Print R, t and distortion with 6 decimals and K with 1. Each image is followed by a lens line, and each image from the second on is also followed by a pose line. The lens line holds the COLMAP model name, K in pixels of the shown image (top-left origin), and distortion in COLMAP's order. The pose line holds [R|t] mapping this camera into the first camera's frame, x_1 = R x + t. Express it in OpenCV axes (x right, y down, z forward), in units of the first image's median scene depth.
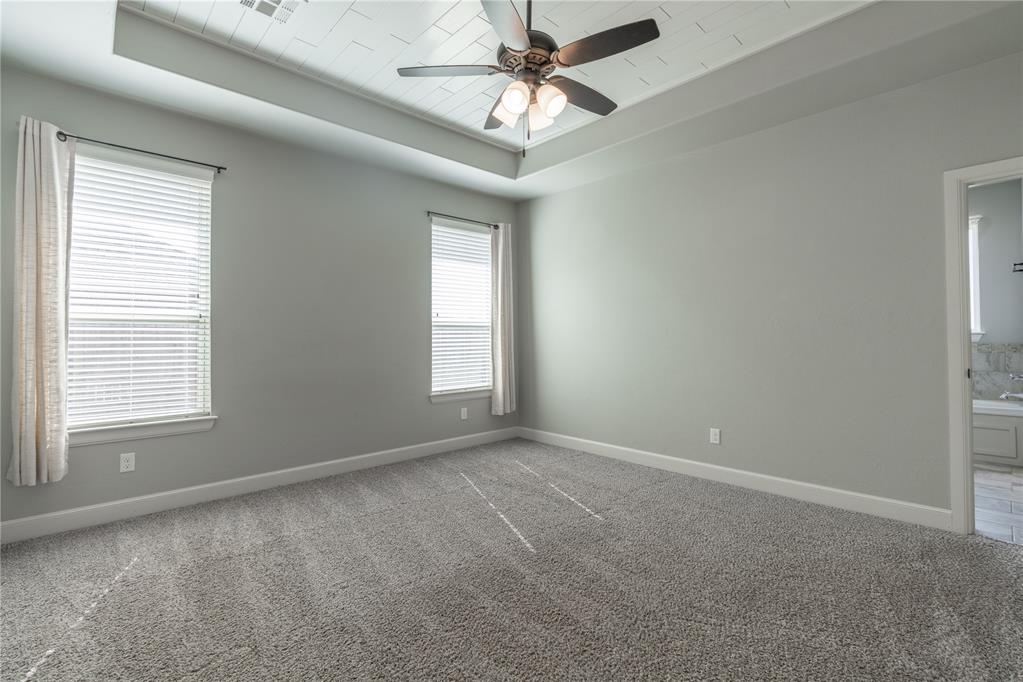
lens RADIAL K [[466.1, 0, 511.5], [0, 466.1, 341.0], [0, 0, 1]] dist [-0.005643, 0.000235]
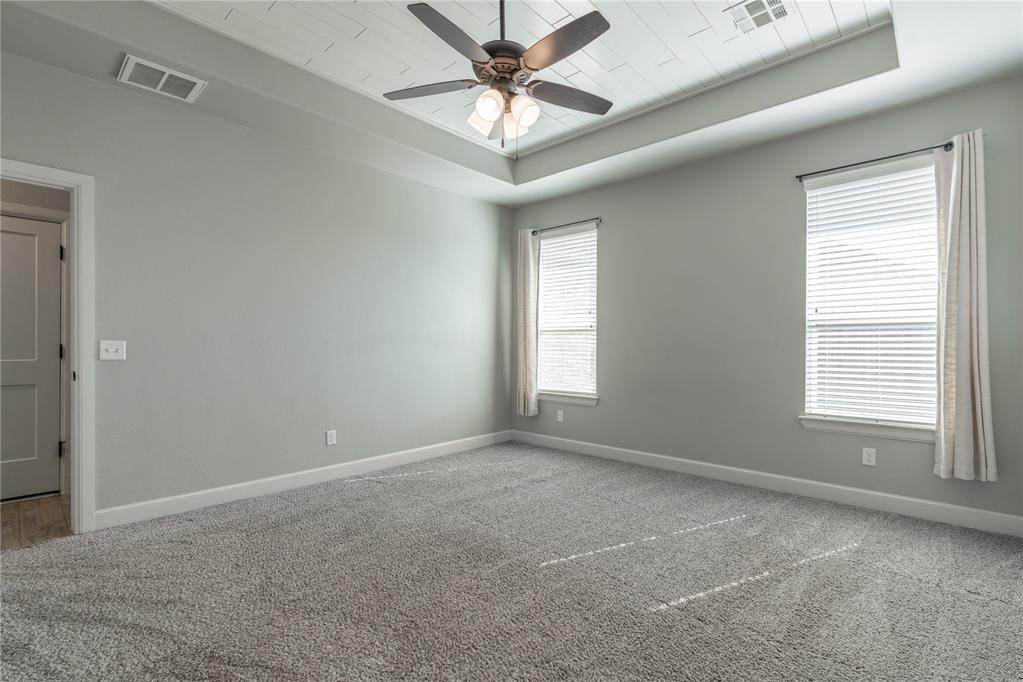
lens RADIAL K [[458.7, 0, 511.5], [0, 458.7, 341.0], [0, 0, 1]] dist [-0.000309, 0.000224]
pose [[0.075027, -0.000148, -0.997181, 0.717365], [-0.011706, 0.999931, -0.001029, -0.001663], [0.997113, 0.011750, 0.075020, 0.635834]]
